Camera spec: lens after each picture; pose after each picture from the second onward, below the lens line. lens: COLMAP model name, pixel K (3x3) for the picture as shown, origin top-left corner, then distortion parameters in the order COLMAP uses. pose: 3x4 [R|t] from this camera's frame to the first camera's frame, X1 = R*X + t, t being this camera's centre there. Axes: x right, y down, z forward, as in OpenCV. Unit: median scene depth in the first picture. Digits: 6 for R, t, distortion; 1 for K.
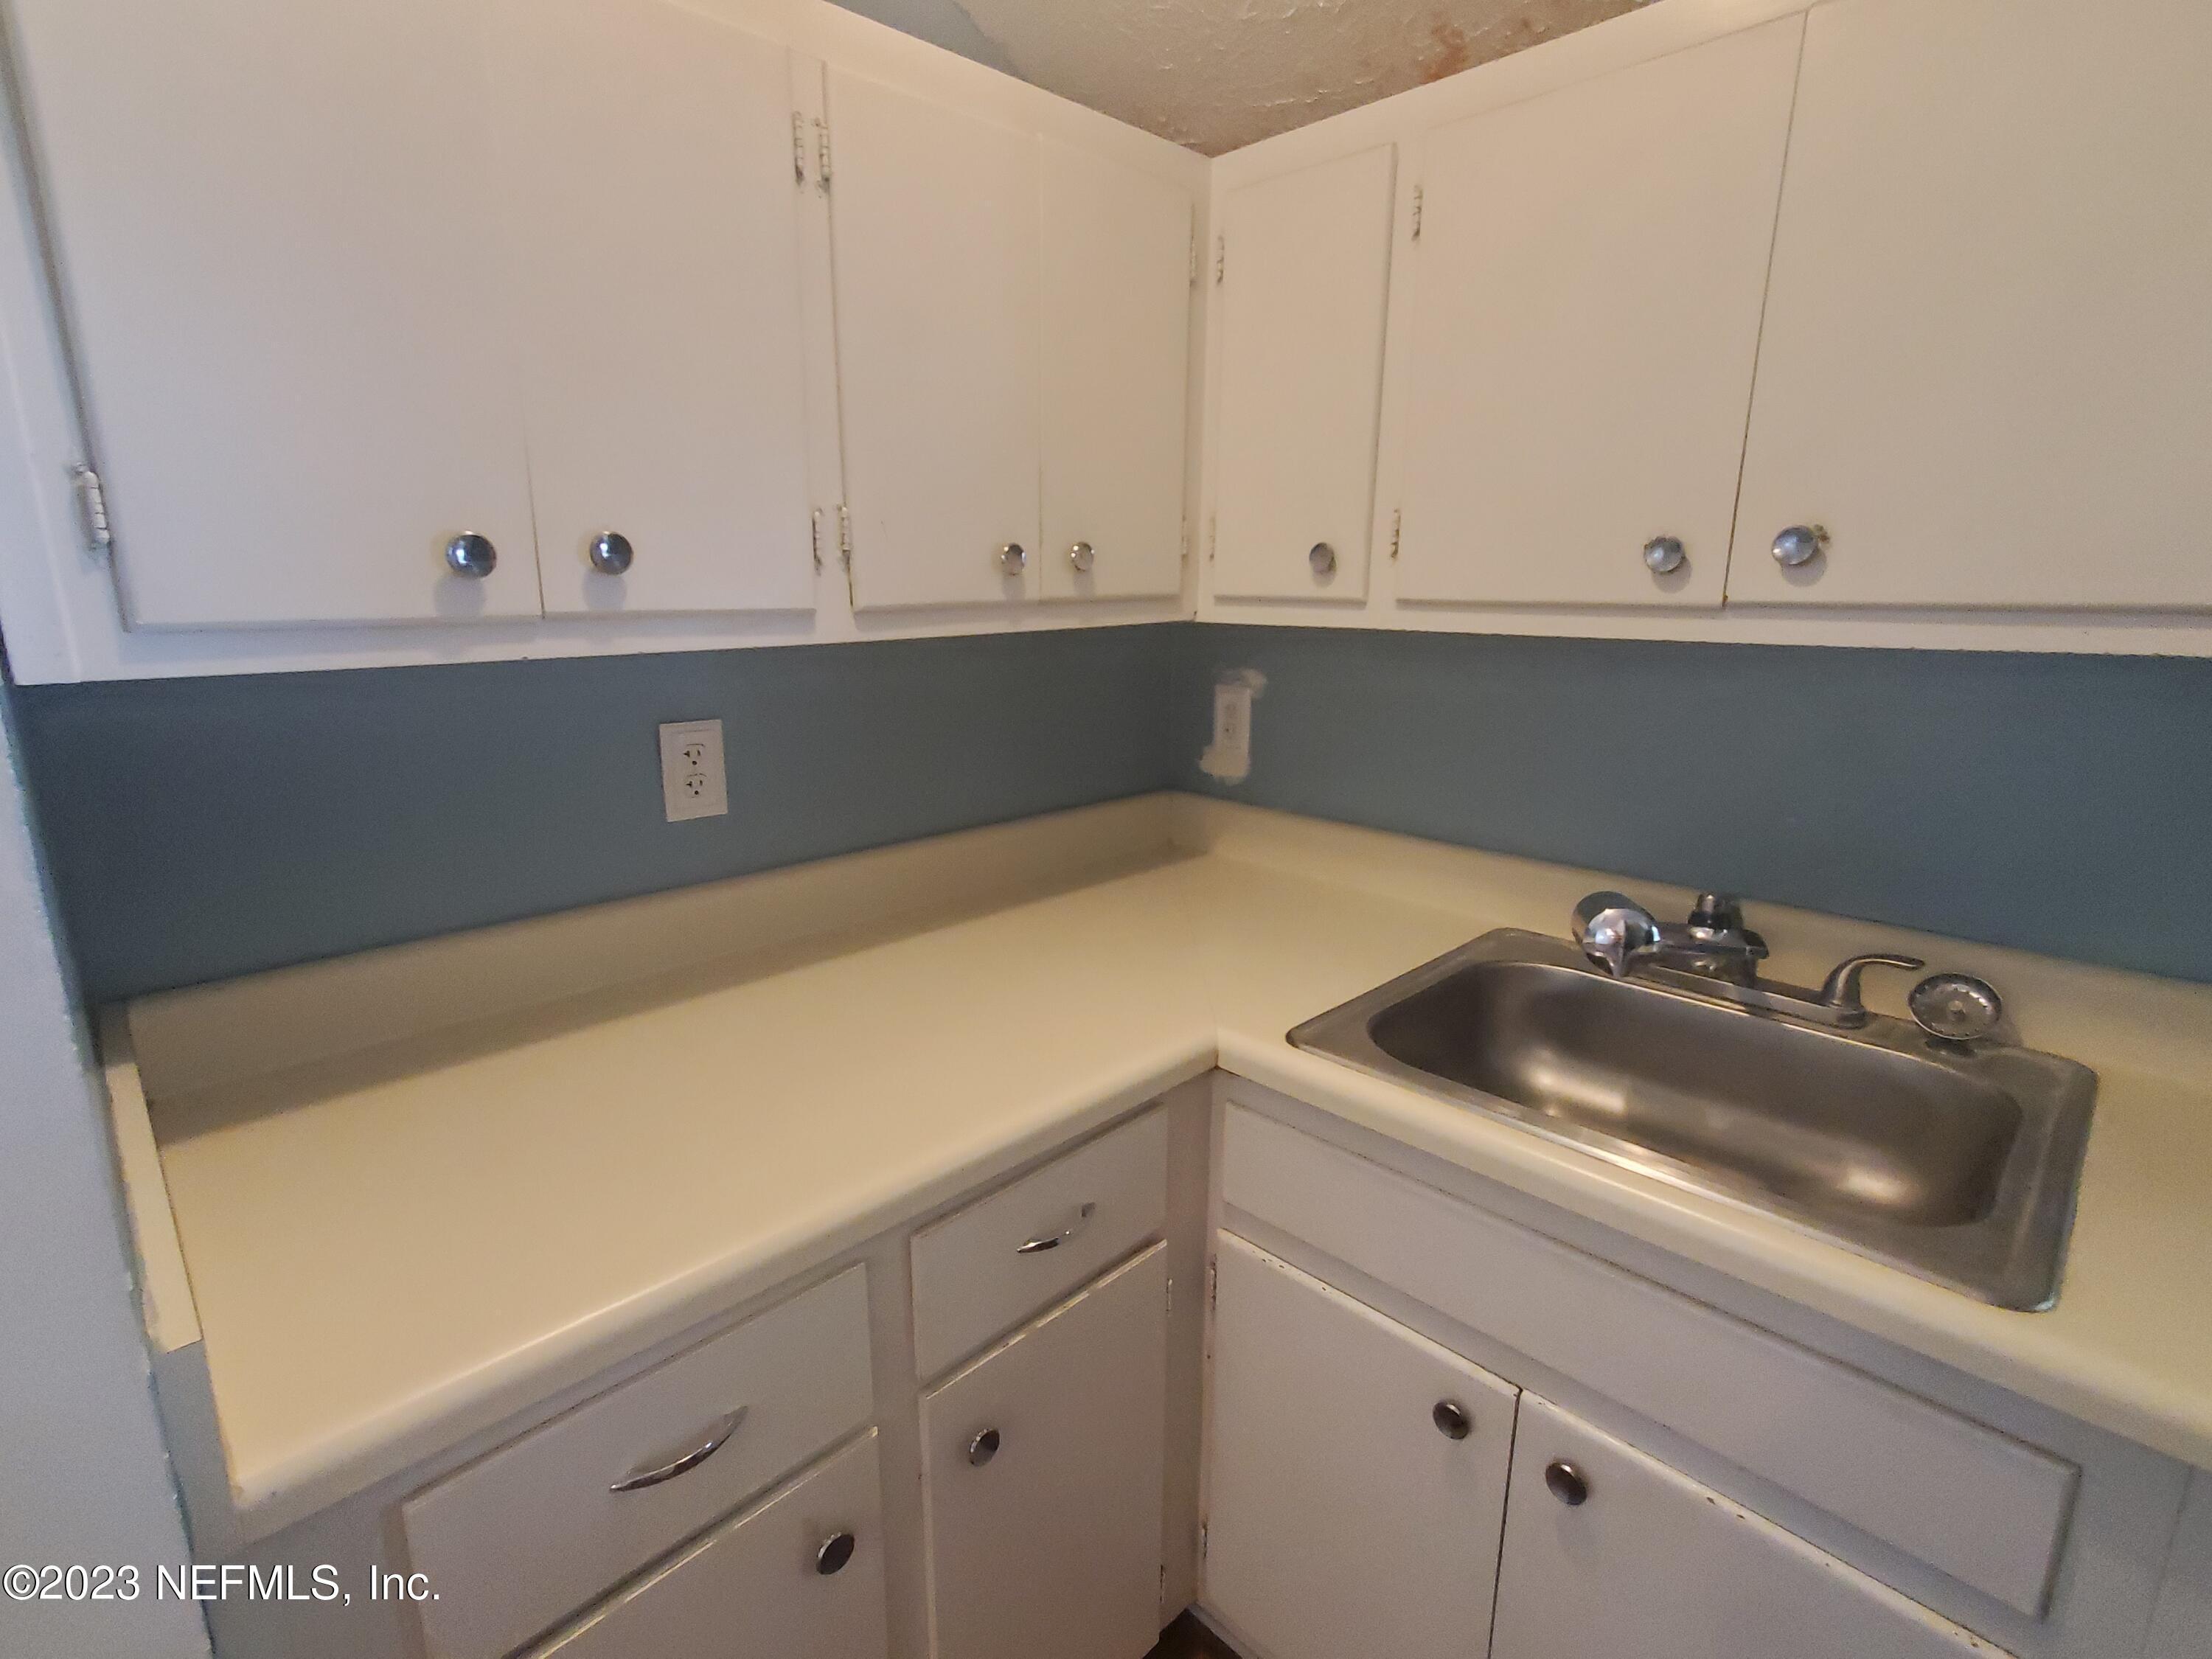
lens RADIAL K [[1061.7, 0, 1095.5], [0, 1061.7, 832.7], [0, 0, 1]] dist [-0.001152, -0.000439]
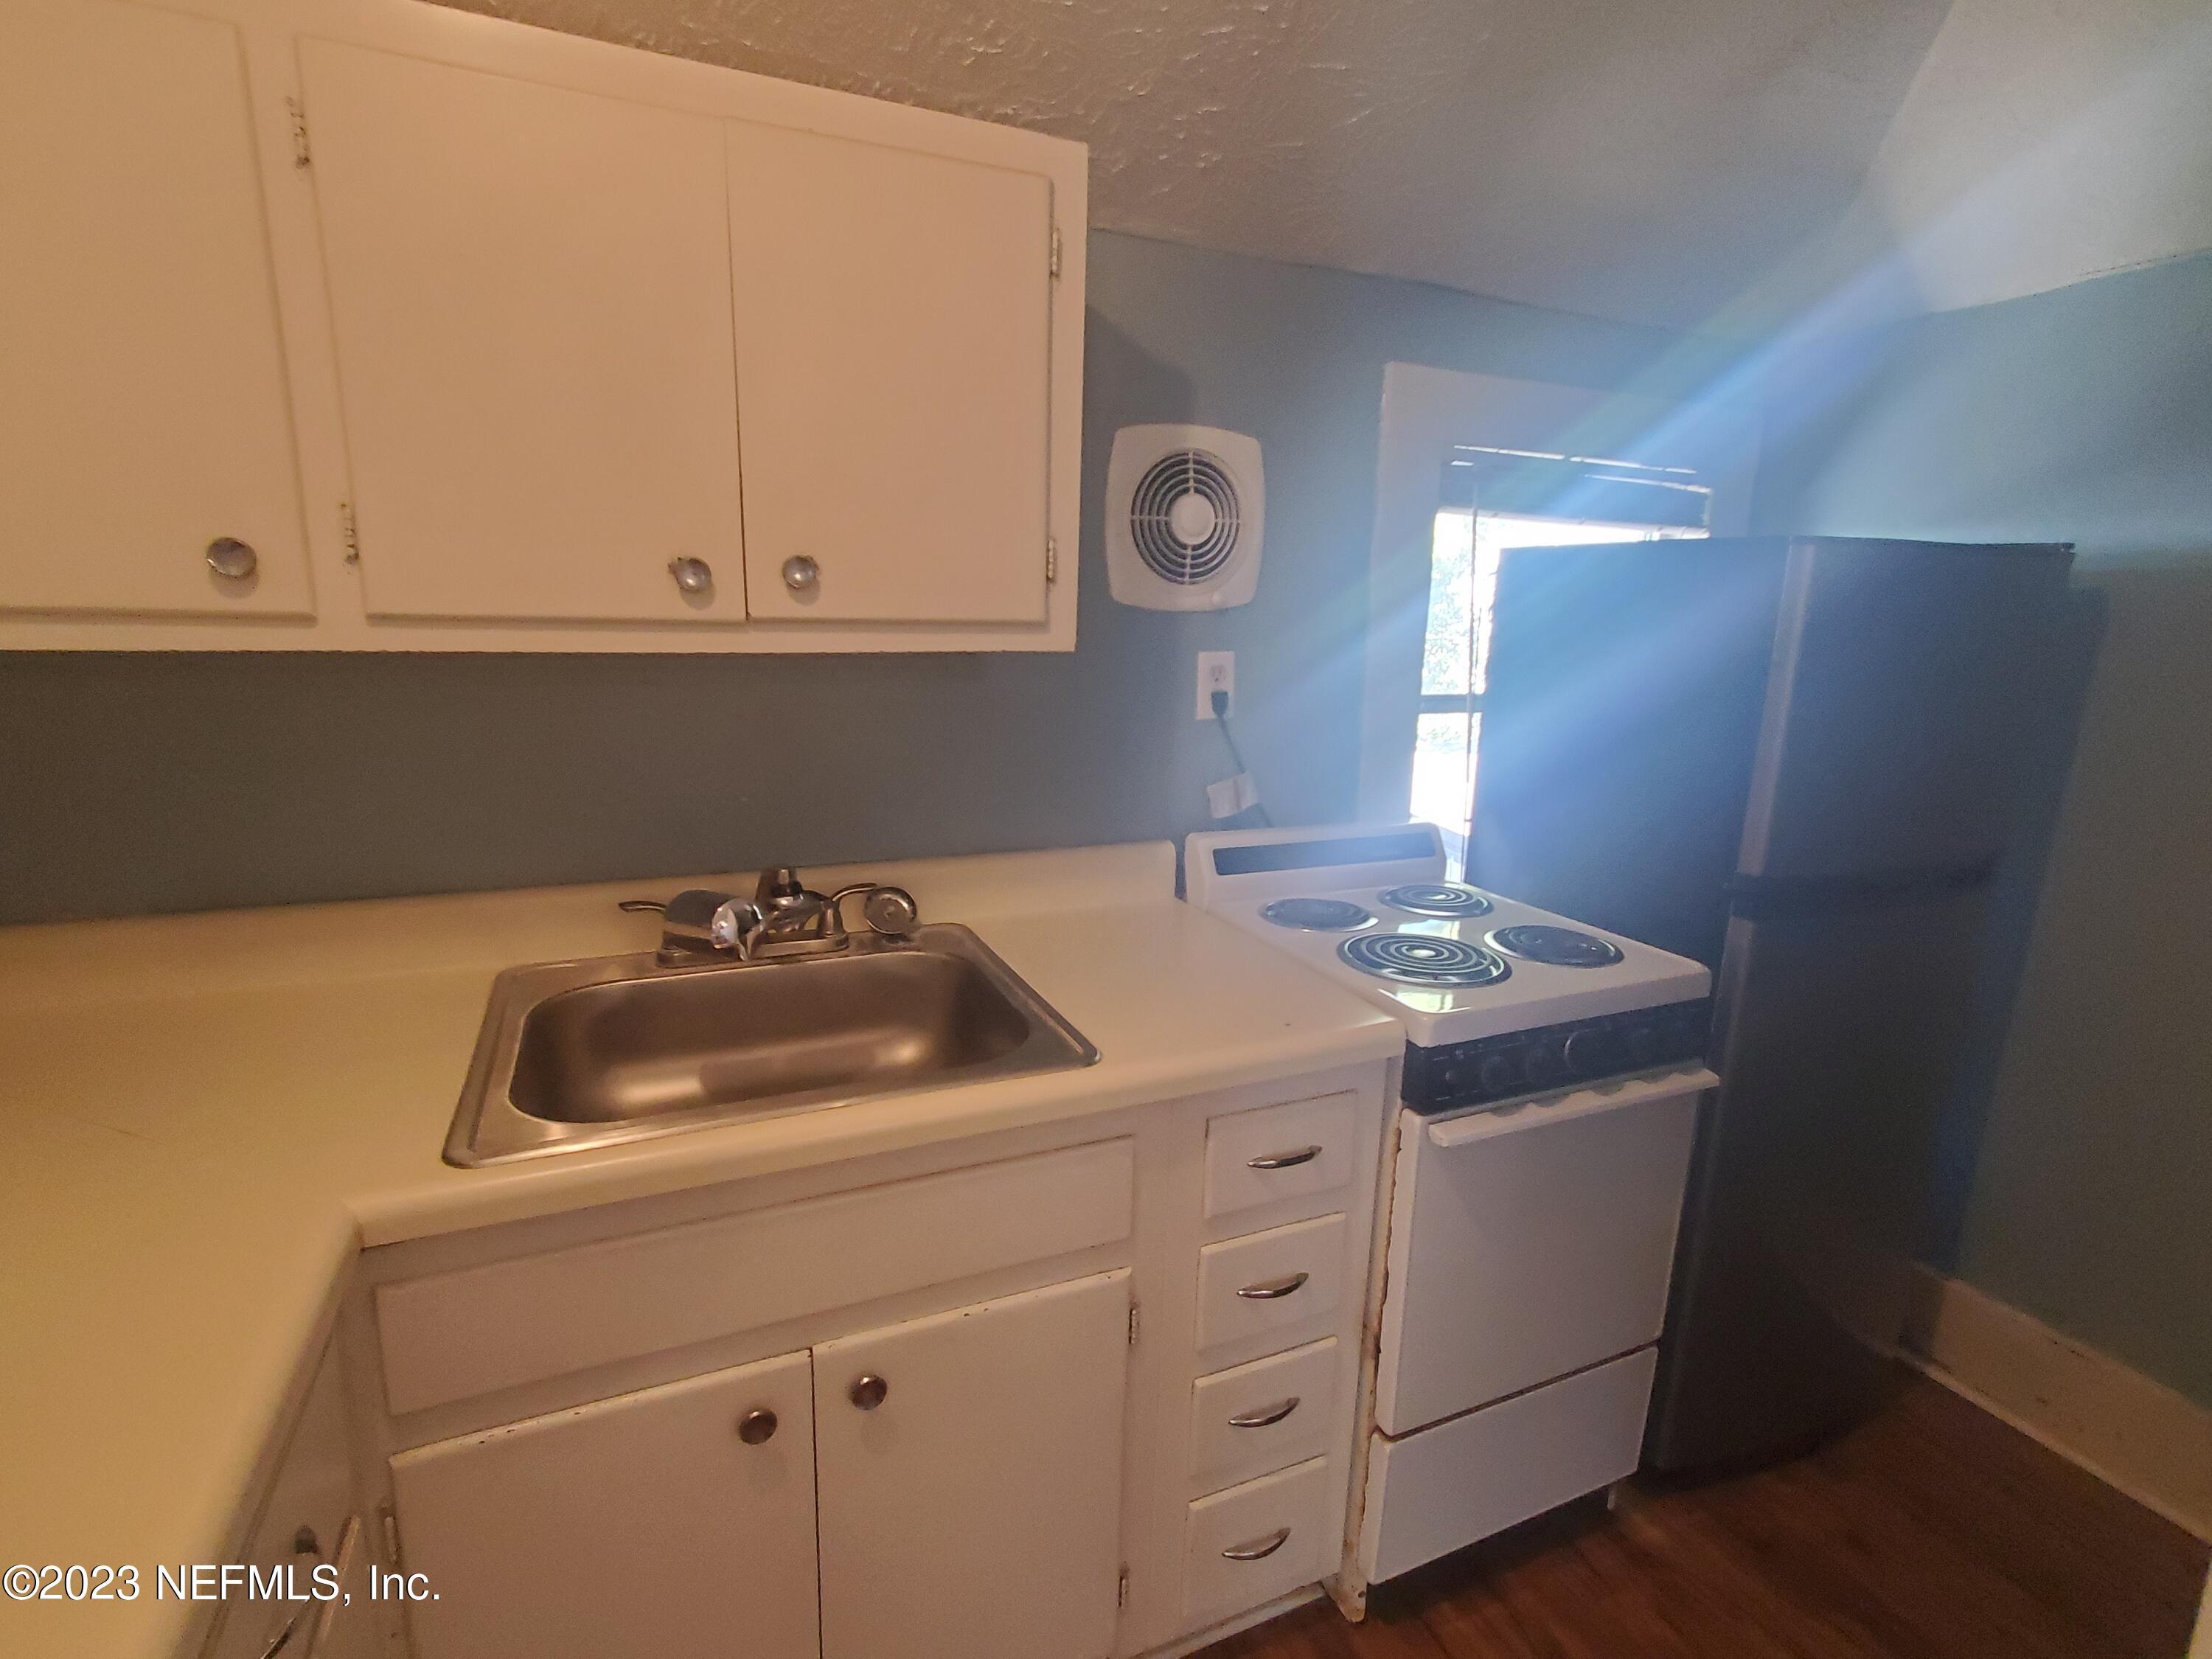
lens RADIAL K [[1061.7, 0, 1095.5], [0, 1061.7, 832.7], [0, 0, 1]] dist [-0.001152, -0.000439]
pose [[0.354697, -0.191430, 0.915175, -0.331071], [0.194638, 0.972490, 0.127982, -0.057396], [-0.914498, 0.132733, 0.382199, 0.218900]]
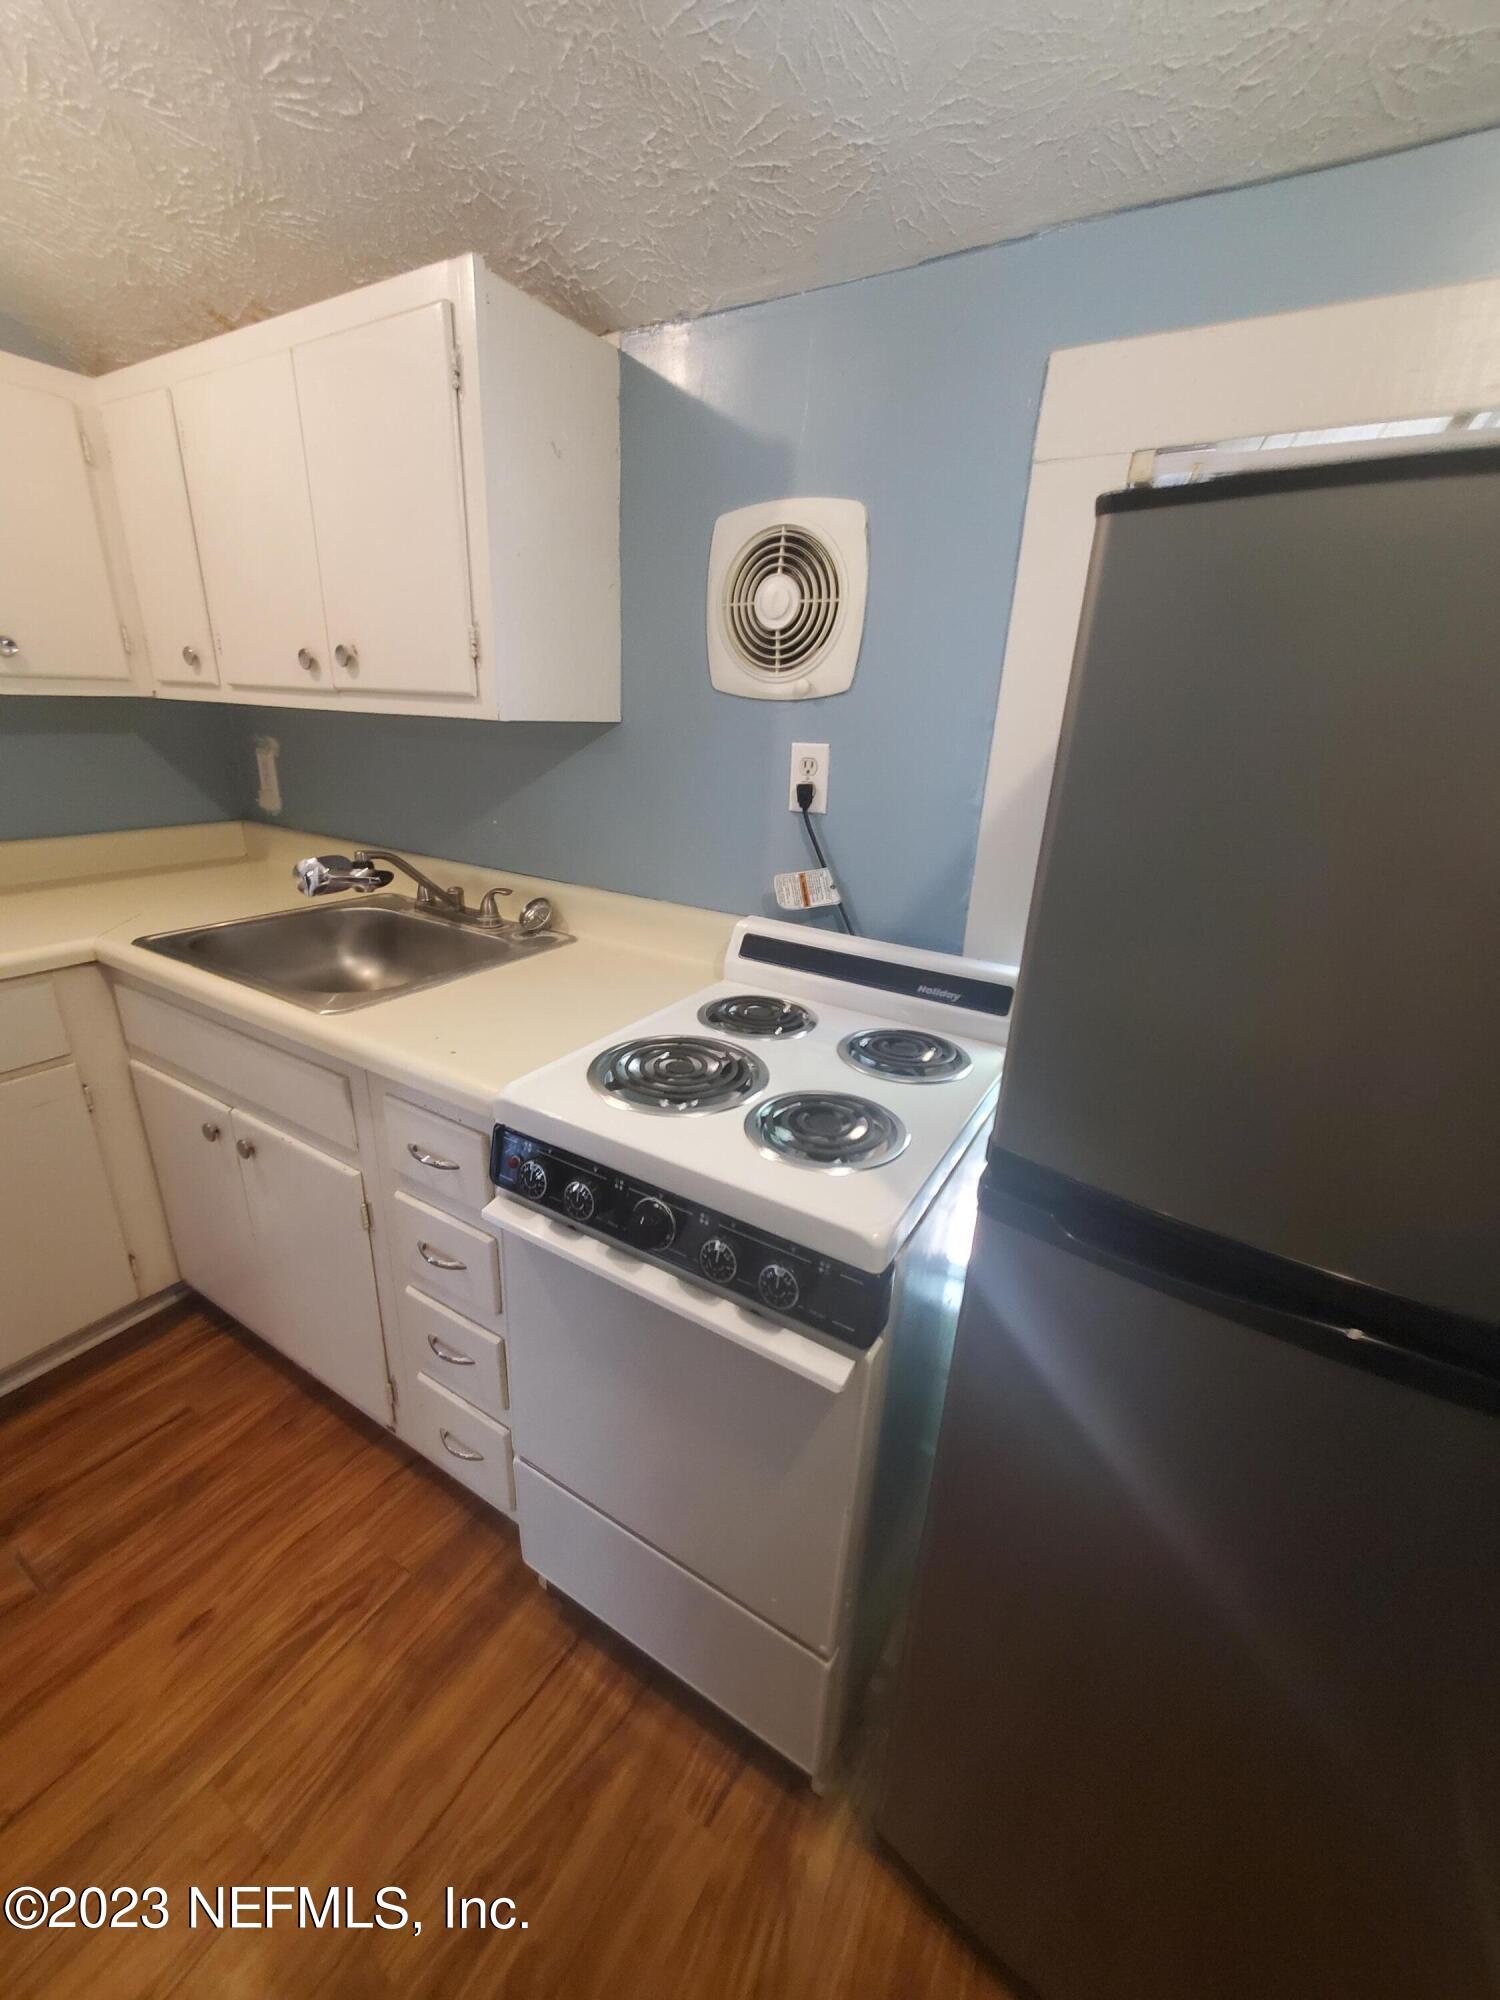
lens RADIAL K [[791.0, 0, 750.0], [0, 791.0, 1000.0], [0, 0, 1]] dist [0.000986, 0.000171]
pose [[0.966266, -0.048017, 0.253031, 0.815000], [0.016162, 0.991835, 0.126497, 0.140842], [-0.257039, -0.118140, 0.959153, -0.502232]]
